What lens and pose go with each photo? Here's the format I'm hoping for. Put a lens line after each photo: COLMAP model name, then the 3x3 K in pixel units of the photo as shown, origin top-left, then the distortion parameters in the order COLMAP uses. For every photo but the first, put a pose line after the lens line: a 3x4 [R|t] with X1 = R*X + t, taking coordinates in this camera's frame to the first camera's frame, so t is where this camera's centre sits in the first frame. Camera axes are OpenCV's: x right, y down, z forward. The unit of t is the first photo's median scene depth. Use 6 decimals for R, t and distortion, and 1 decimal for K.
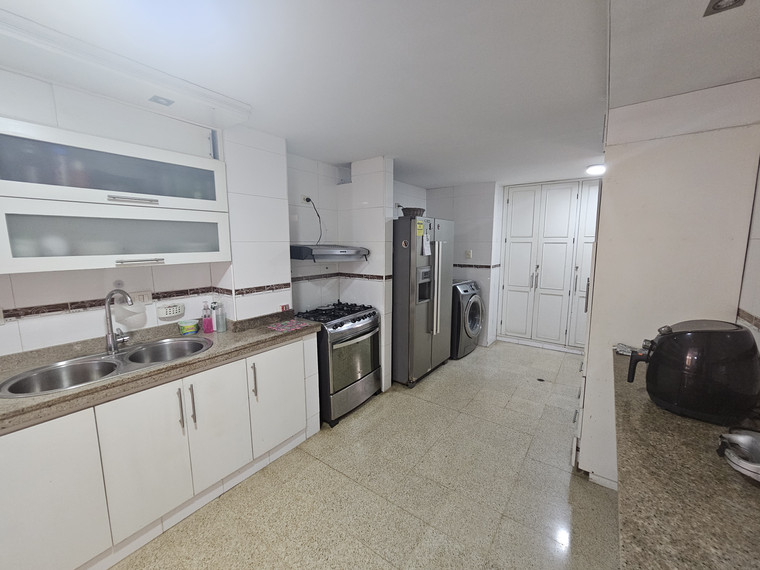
lens RADIAL K [[310.6, 0, 381.8], [0, 310.6, 282.2], [0, 0, 1]] dist [0.000017, -0.000443]
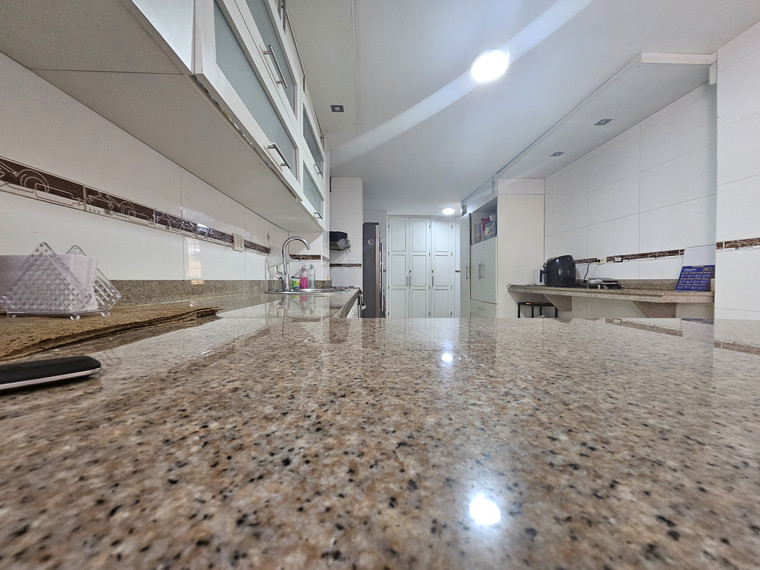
lens RADIAL K [[310.6, 0, 379.3], [0, 310.6, 282.4], [0, 0, 1]] dist [0.000017, -0.000443]
pose [[0.790389, -0.000172, 0.612605, -0.735033], [0.072527, 0.992993, -0.093297, 0.184782], [-0.608297, 0.118171, 0.784864, -0.085277]]
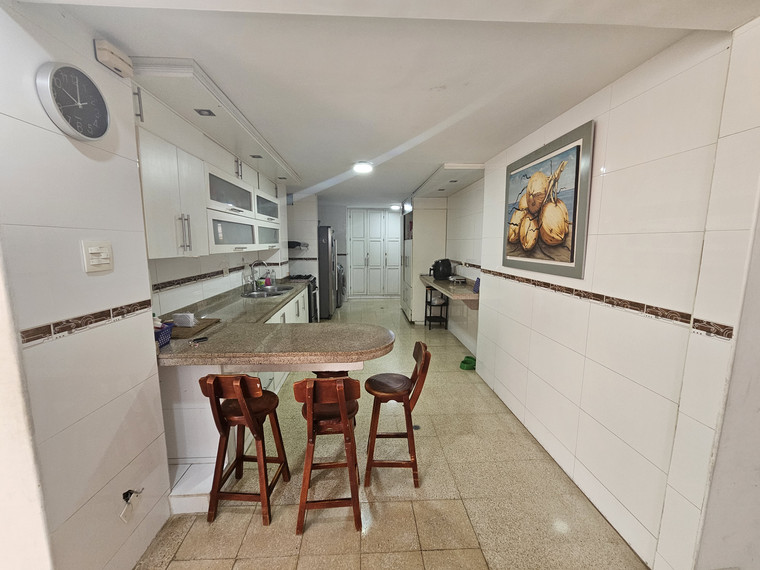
lens RADIAL K [[310.6, 0, 379.9], [0, 310.6, 285.8], [0, 0, 1]] dist [0.000017, -0.000443]
pose [[0.774253, -0.083973, 0.627281, -0.853839], [0.074754, 0.996354, 0.041110, 0.093654], [-0.628446, 0.015062, 0.777707, -0.650921]]
